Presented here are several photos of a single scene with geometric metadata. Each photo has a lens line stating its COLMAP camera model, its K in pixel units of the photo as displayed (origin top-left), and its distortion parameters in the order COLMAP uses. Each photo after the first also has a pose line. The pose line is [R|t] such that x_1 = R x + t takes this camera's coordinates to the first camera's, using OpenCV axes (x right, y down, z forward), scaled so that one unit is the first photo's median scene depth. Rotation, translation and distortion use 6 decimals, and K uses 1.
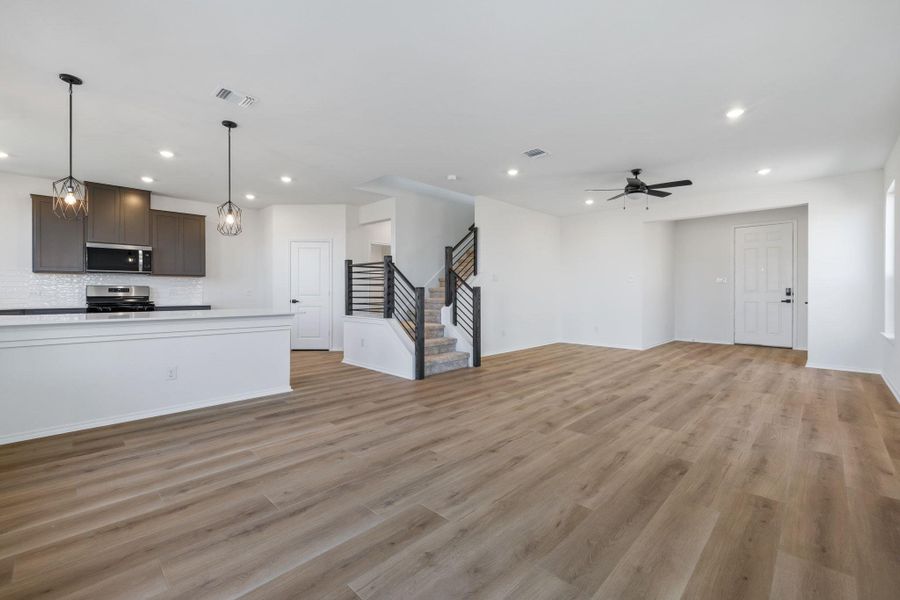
lens RADIAL K [[376.5, 0, 449.8], [0, 376.5, 294.7], [0, 0, 1]] dist [-0.000211, 0.000534]
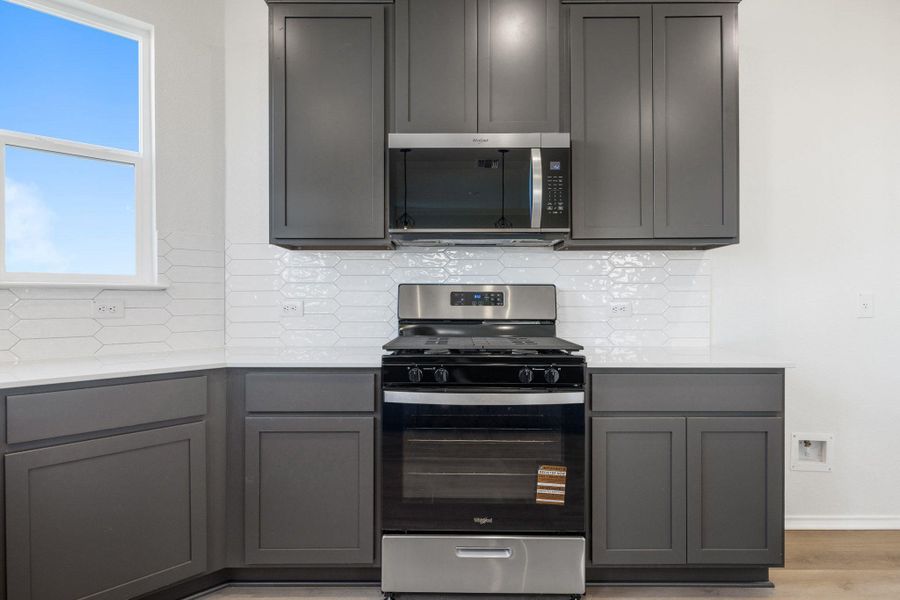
lens RADIAL K [[526.2, 0, 455.6], [0, 526.2, 298.0], [0, 0, 1]] dist [0.002486, -0.000173]
pose [[0.702112, 0.001382, -0.712065, -0.670968], [-0.003423, 0.999993, -0.001435, -0.013962], [0.712058, 0.003445, 0.702112, 0.785778]]
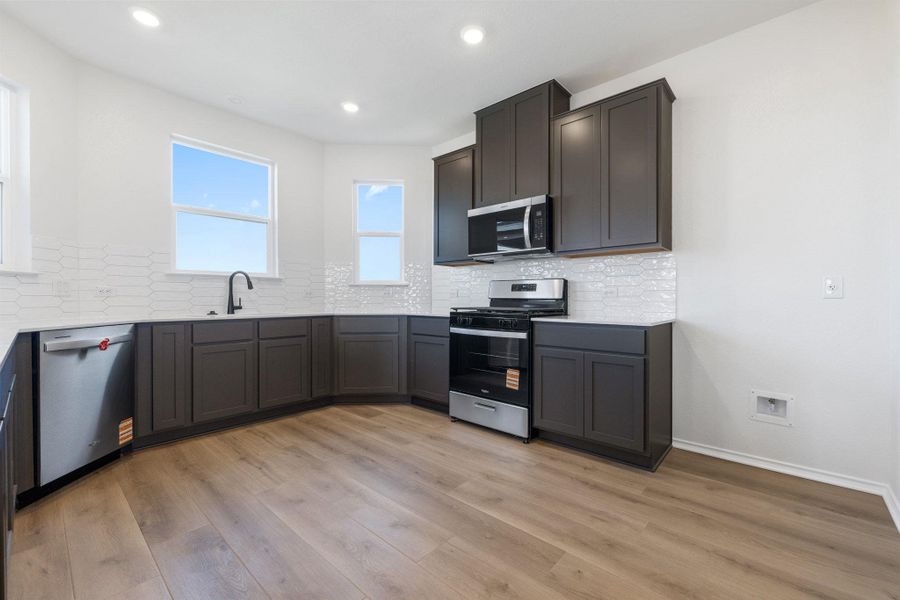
lens RADIAL K [[376.5, 0, 449.2], [0, 376.5, 299.2], [0, 0, 1]] dist [-0.000211, 0.000534]
pose [[0.040369, 0.001038, -0.999184, -0.369893], [-0.005340, 0.999985, 0.000823, 0.005506], [0.999171, 0.005303, 0.040374, 0.982080]]
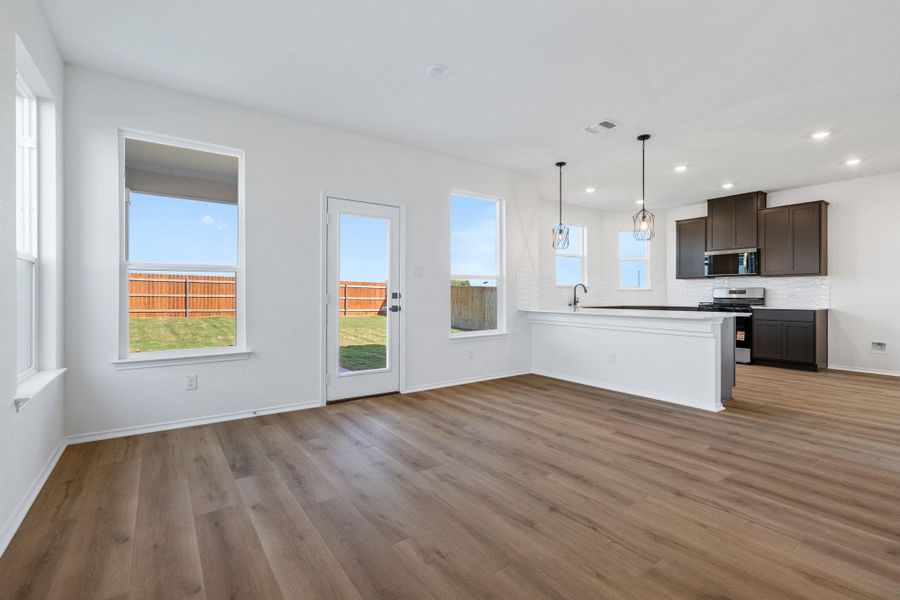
lens RADIAL K [[411.9, 0, 452.5], [0, 411.9, 293.8], [0, 0, 1]] dist [-0.000754, 0.001061]
pose [[-0.168731, -0.002768, -0.985658, 0.456148], [-0.006469, 0.999978, -0.001701, -0.000184], [0.985641, 0.006090, -0.168745, 0.457715]]
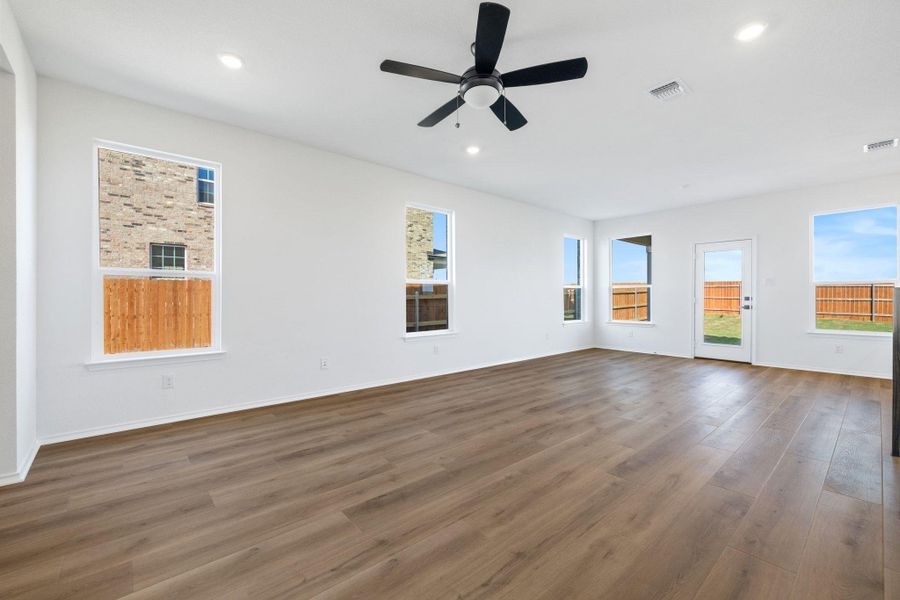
lens RADIAL K [[376.5, 0, 450.0], [0, 376.5, 298.5], [0, 0, 1]] dist [-0.000211, 0.000534]
pose [[-0.997645, -0.000631, 0.068581, 0.480922], [-0.000106, 0.999971, 0.007666, -0.006111], [-0.068584, 0.007640, -0.997616, 1.425680]]
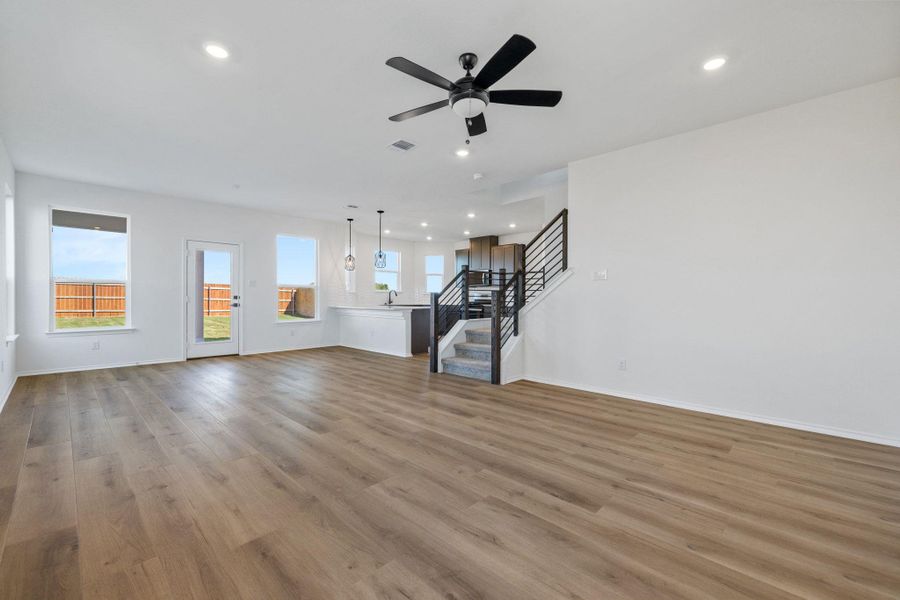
lens RADIAL K [[376.5, 0, 452.2], [0, 376.5, 298.6], [0, 0, 1]] dist [-0.000211, 0.000534]
pose [[0.016572, 0.002428, -0.999860, 0.964453], [-0.009457, 0.999953, 0.002271, -0.003276], [0.999818, 0.009418, 0.016594, 0.931030]]
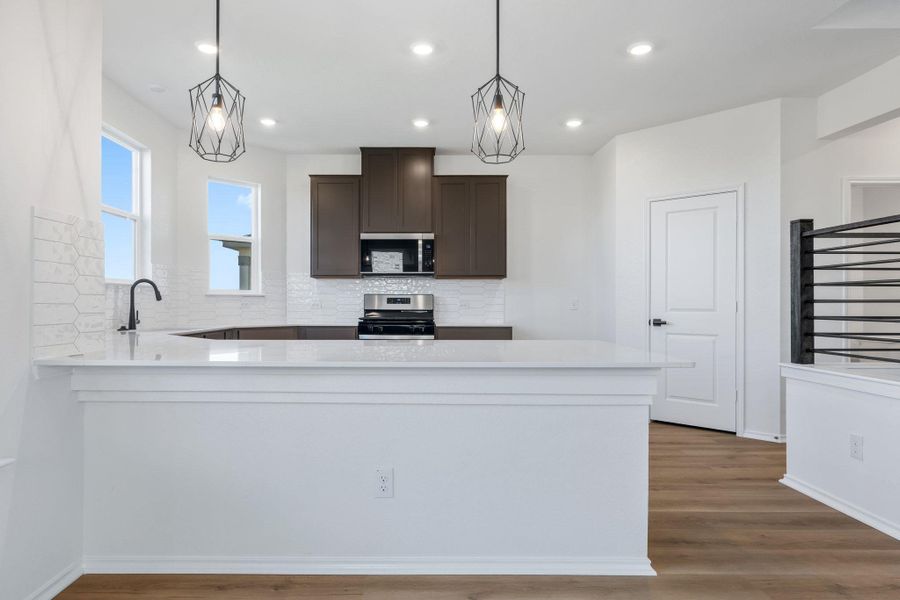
lens RADIAL K [[556.0, 0, 420.0], [0, 556.0, 303.8], [0, 0, 1]] dist [0.004438, 0.000860]
pose [[0.701680, -0.000561, -0.712492, -0.153349], [-0.005183, 0.999969, -0.005892, -0.001343], [0.712474, 0.007827, 0.701655, 0.364973]]
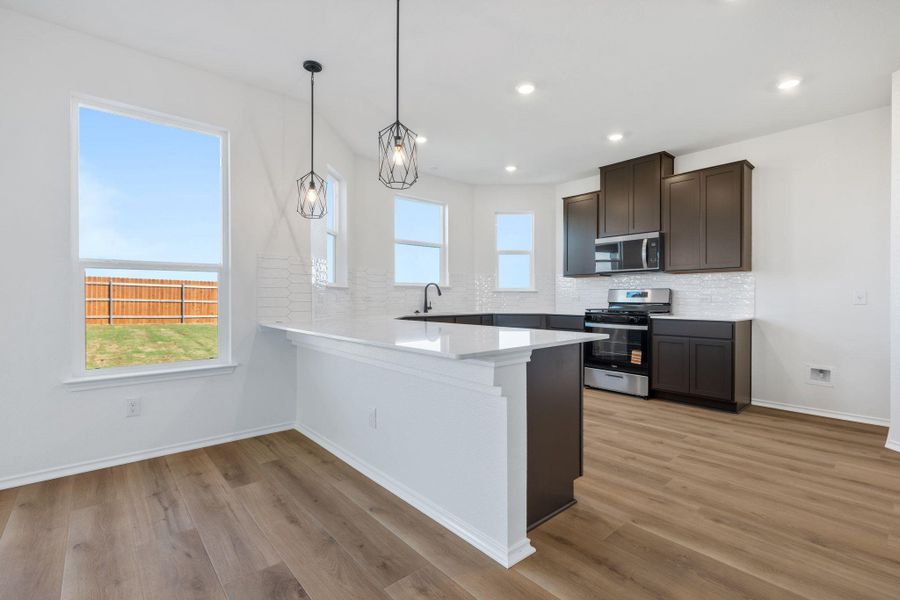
lens RADIAL K [[411.9, 0, 449.4], [0, 411.9, 298.2], [0, 0, 1]] dist [-0.000754, 0.001061]
pose [[-0.075880, 0.000220, -0.997117, -0.012730], [-0.007474, 0.999972, 0.000789, -0.003259], [0.997089, 0.007512, -0.075876, 0.771544]]
